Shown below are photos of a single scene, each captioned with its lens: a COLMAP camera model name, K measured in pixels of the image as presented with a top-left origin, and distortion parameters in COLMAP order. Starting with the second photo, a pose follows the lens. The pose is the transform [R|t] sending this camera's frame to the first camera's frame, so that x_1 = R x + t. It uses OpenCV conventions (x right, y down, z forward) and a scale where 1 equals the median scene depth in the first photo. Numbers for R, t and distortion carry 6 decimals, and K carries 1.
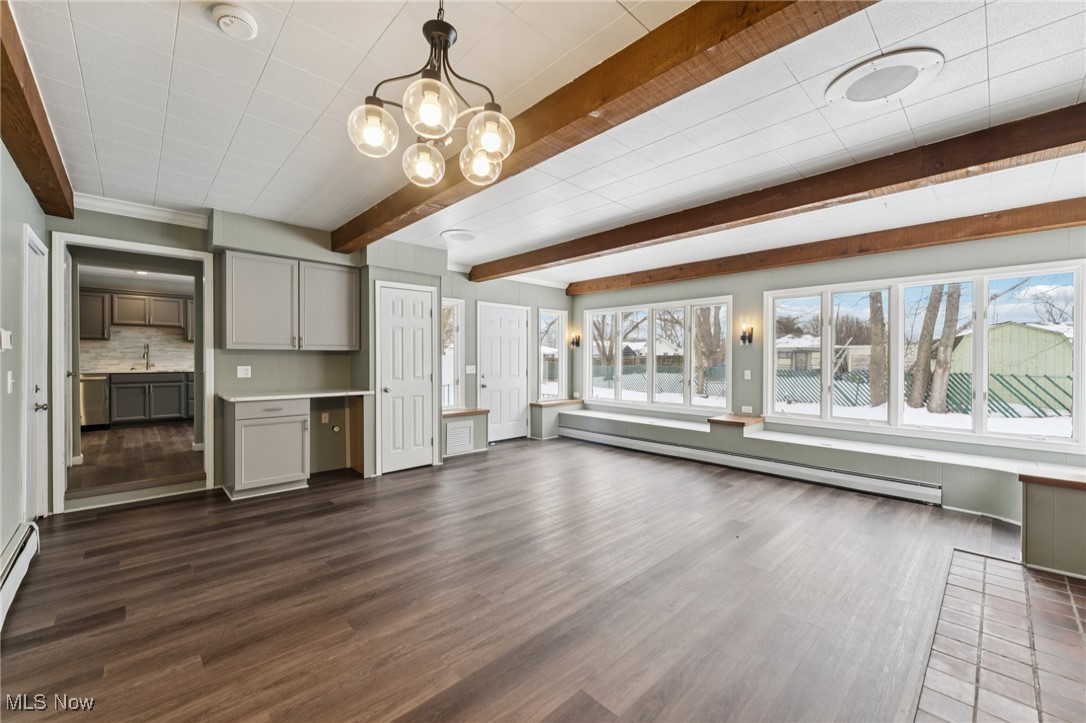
lens RADIAL K [[435.4, 0, 542.1], [0, 435.4, 358.9], [0, 0, 1]] dist [-0.002498, 0.000003]
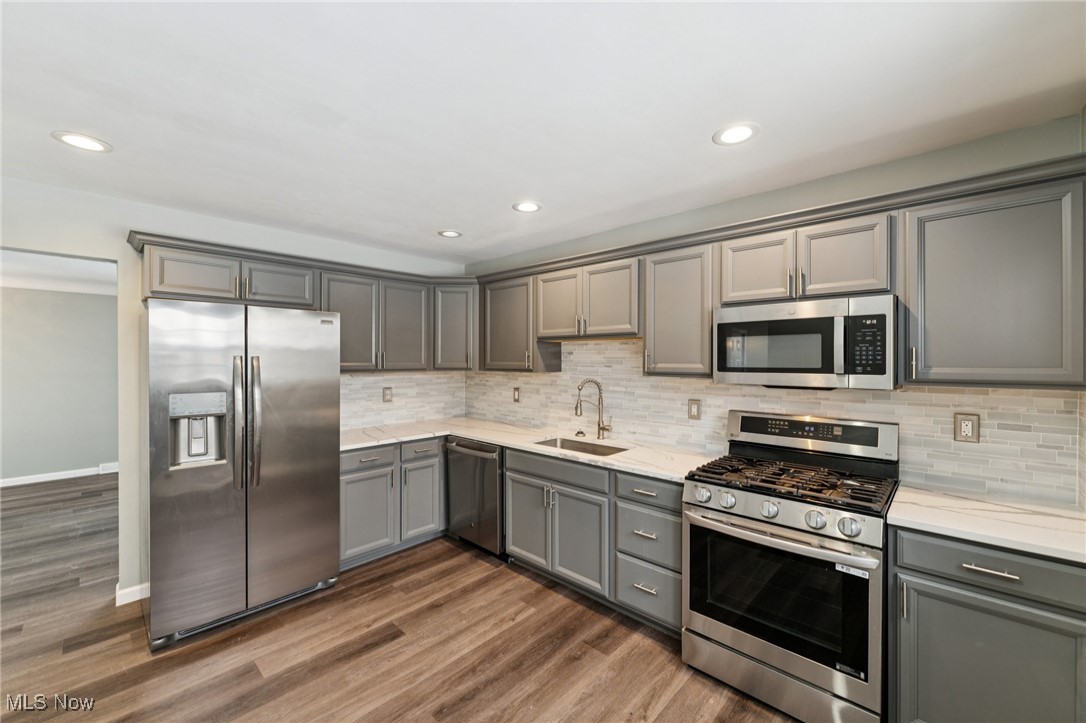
lens RADIAL K [[435.5, 0, 539.9], [0, 435.5, 357.9], [0, 0, 1]] dist [-0.002250, -0.000420]
pose [[0.061945, -0.003088, -0.998075, -0.487501], [-0.003571, 0.999988, -0.003315, -0.054340], [0.998073, 0.003770, 0.061933, 0.928115]]
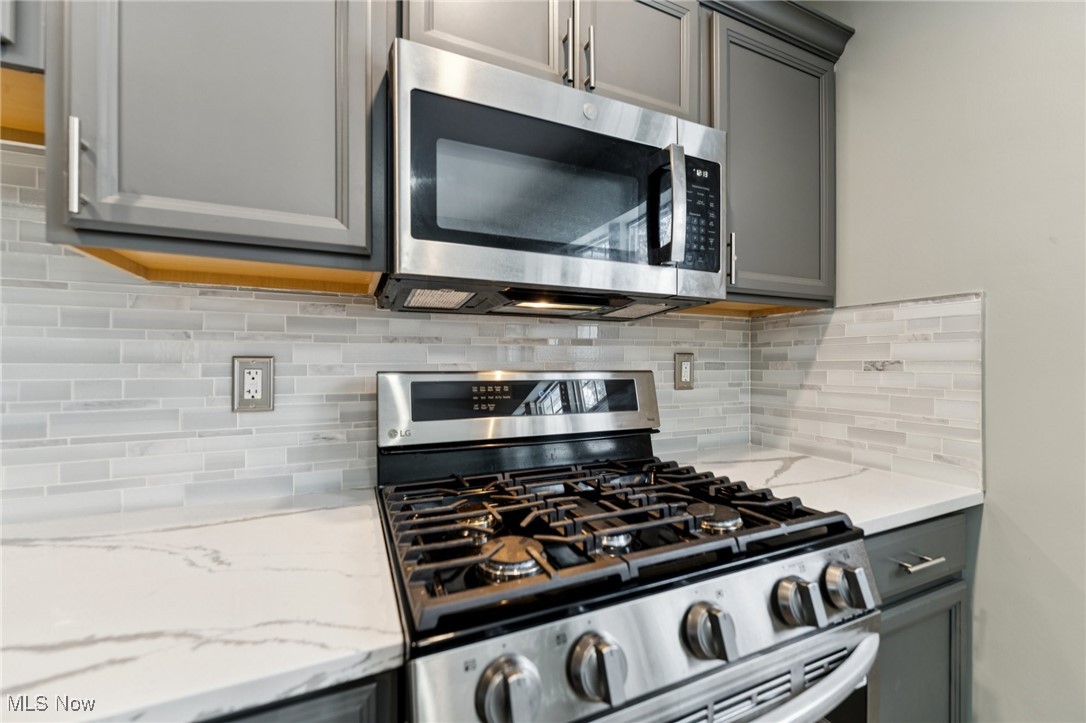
lens RADIAL K [[432.2, 0, 543.3], [0, 432.2, 363.5], [0, 0, 1]] dist [-0.001827, -0.000153]
pose [[0.943590, -0.002962, -0.331103, -0.734251], [0.002129, 0.999994, -0.002879, -0.016136], [0.331110, 0.002011, 0.943590, 0.992035]]
